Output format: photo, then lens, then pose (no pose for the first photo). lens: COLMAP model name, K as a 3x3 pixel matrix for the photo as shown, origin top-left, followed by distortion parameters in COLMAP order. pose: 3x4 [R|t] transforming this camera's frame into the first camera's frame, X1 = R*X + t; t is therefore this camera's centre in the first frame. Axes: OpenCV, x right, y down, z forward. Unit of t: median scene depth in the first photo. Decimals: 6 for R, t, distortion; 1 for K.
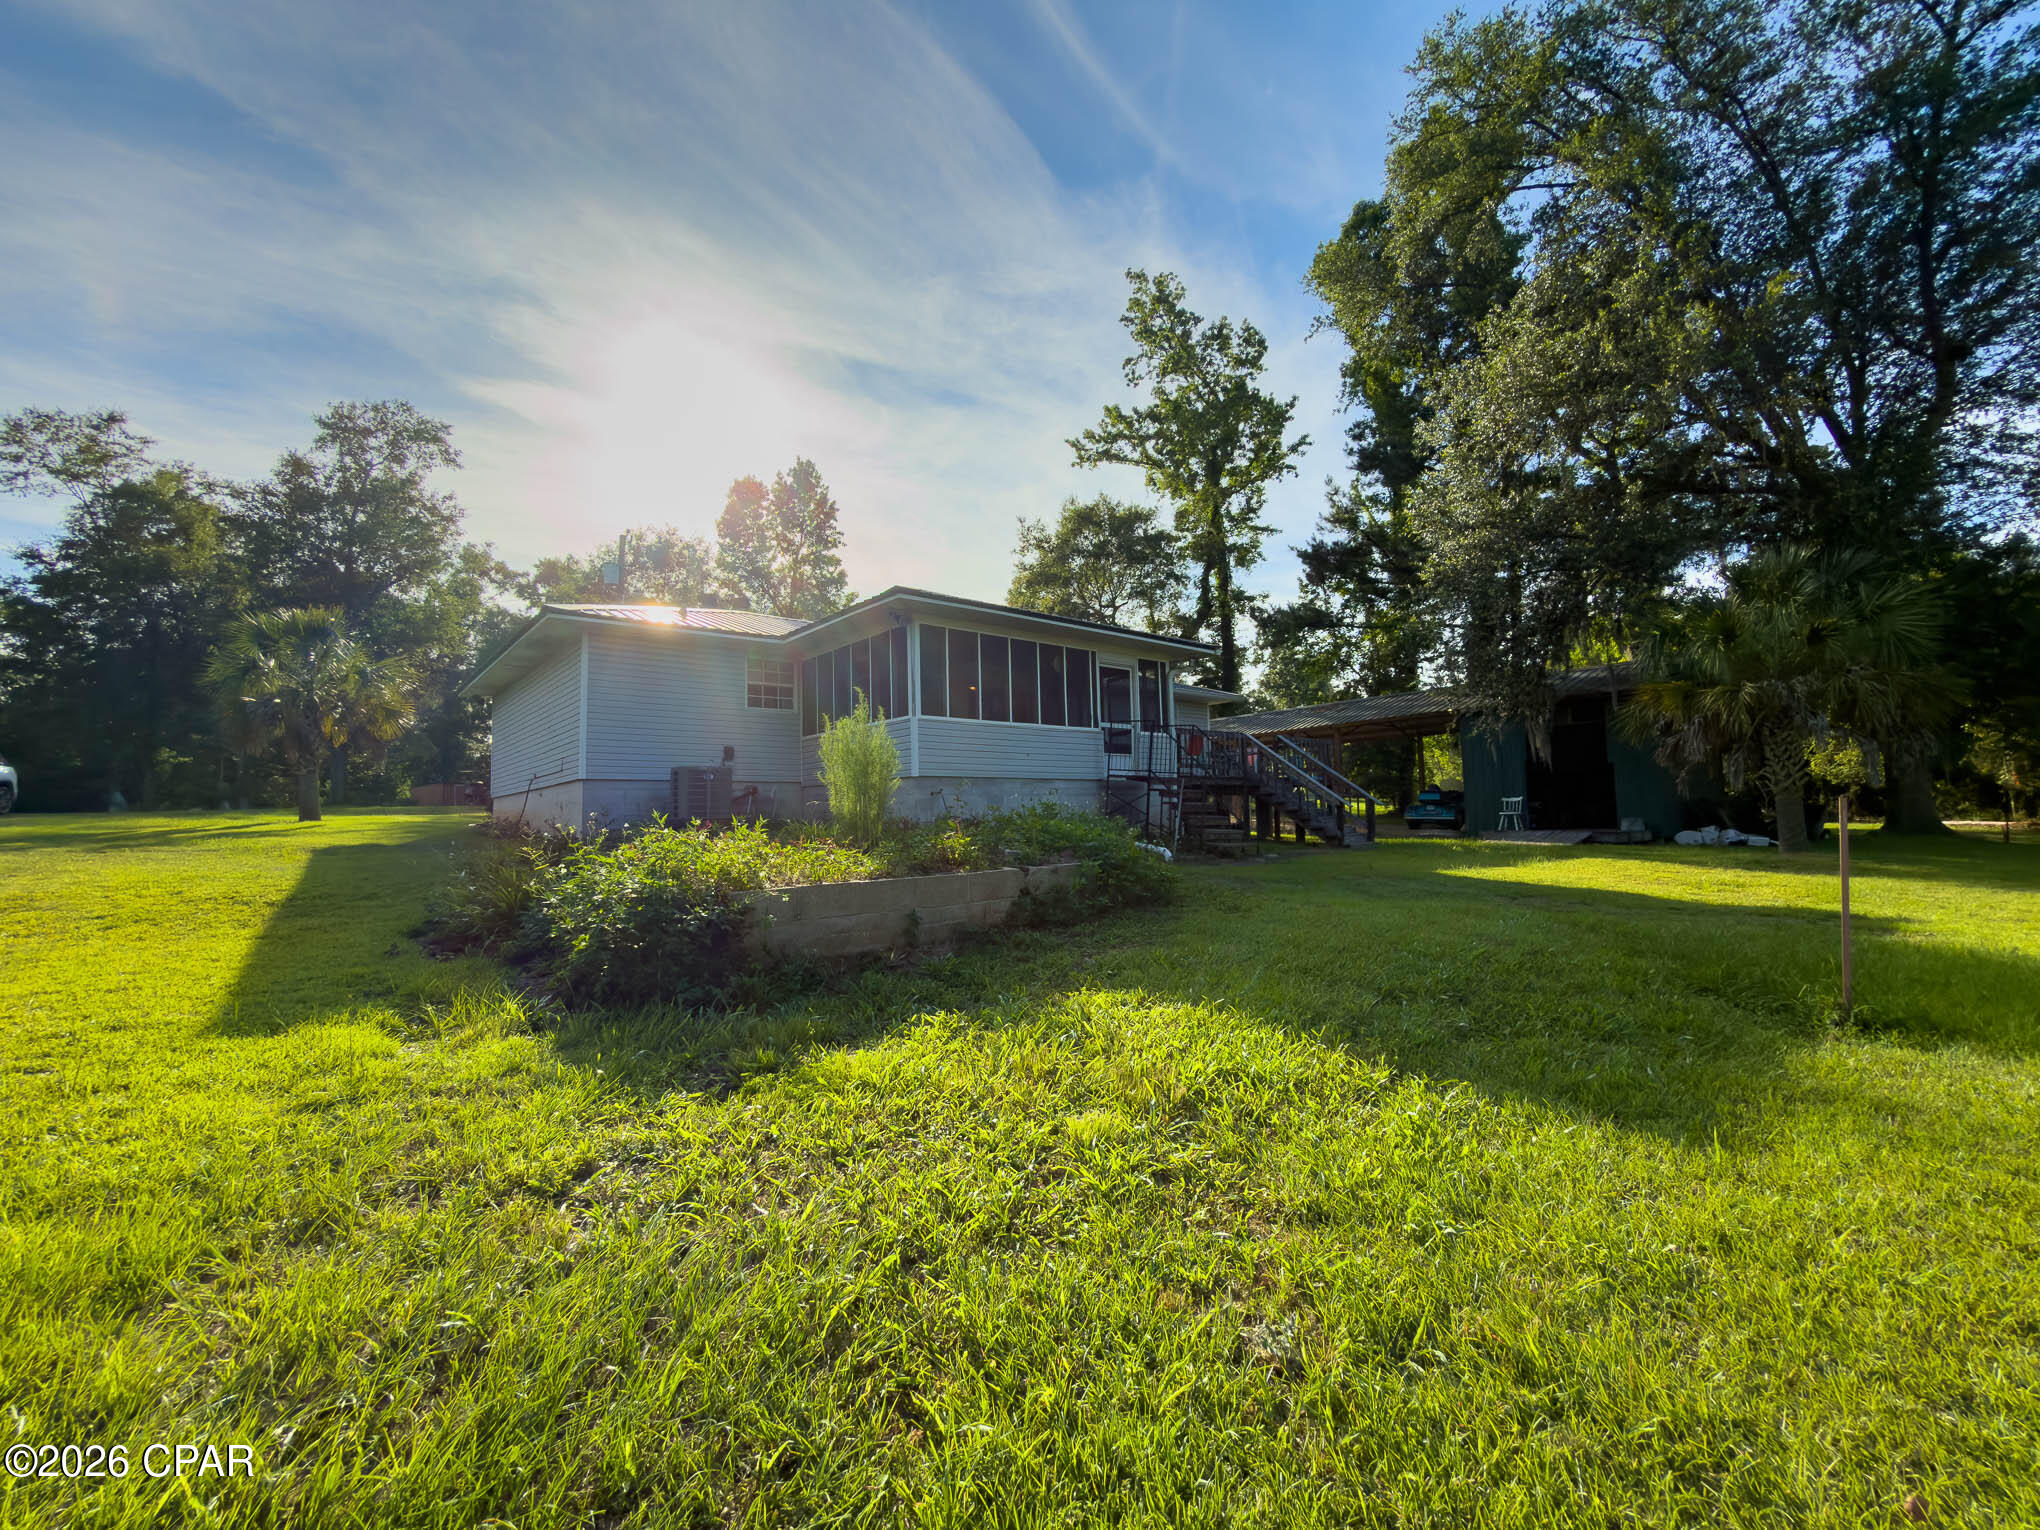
lens RADIAL K [[815.2, 0, 1022.3], [0, 815.2, 766.5], [0, 0, 1]] dist [-0.000920, 0.000113]
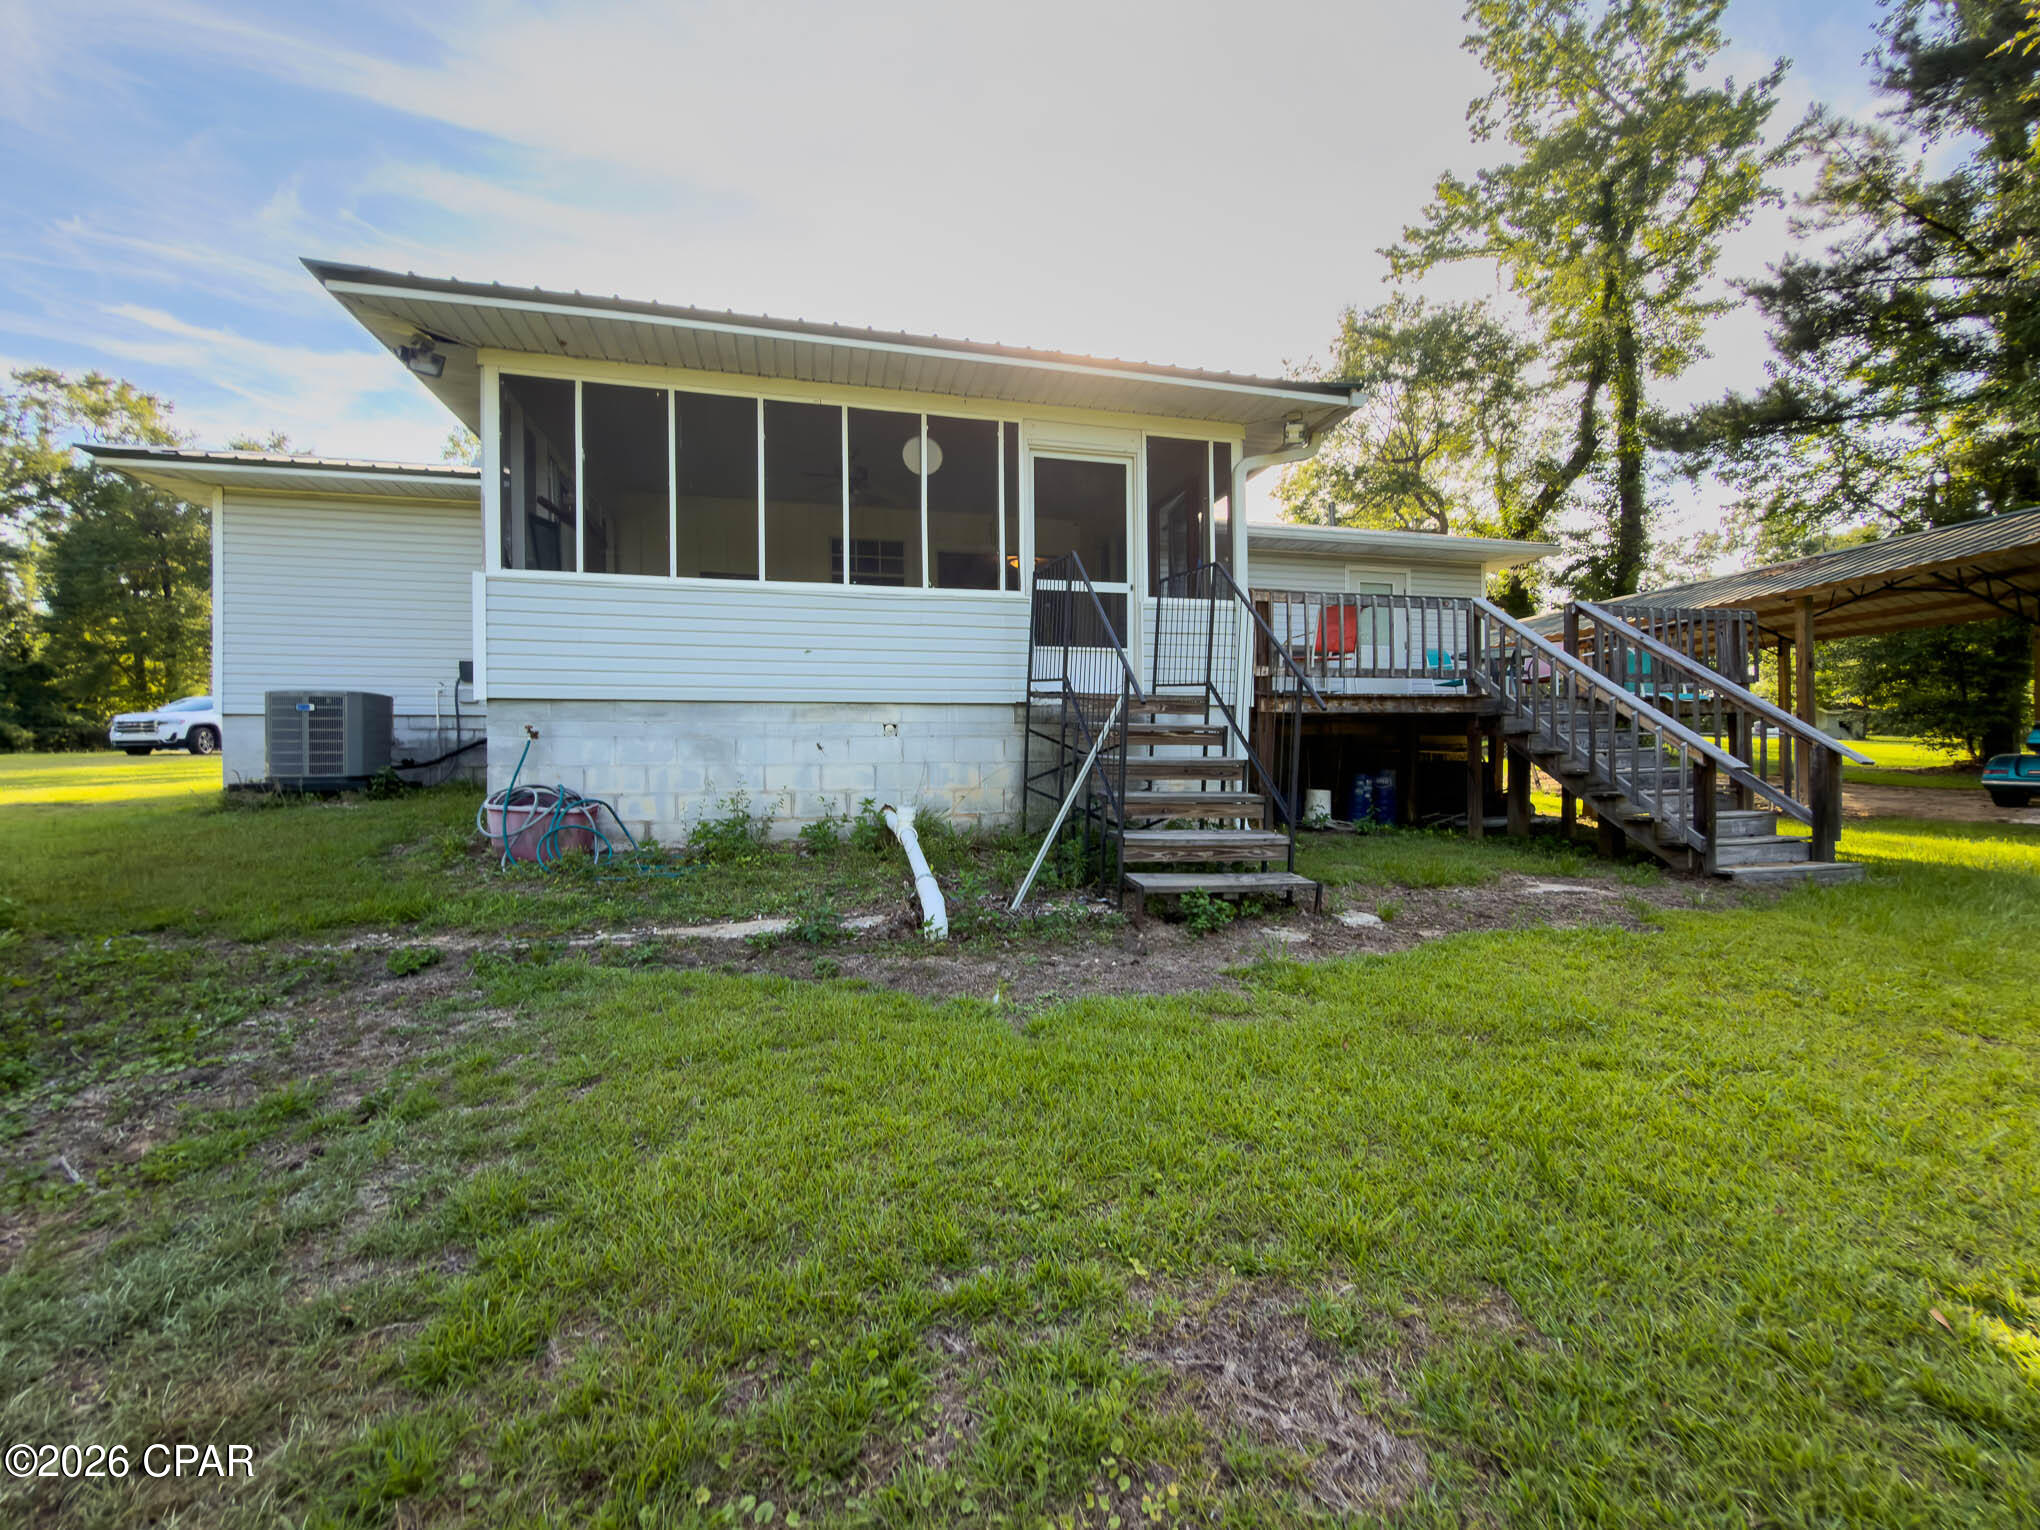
lens RADIAL K [[807.2, 0, 1029.2], [0, 807.2, 761.2], [0, 0, 1]] dist [-0.001295, -0.000316]
pose [[0.900417, 0.007972, -0.434956, 0.098616], [0.022045, 0.997711, 0.063924, 0.006141], [0.434470, -0.067147, 0.898180, 0.196056]]
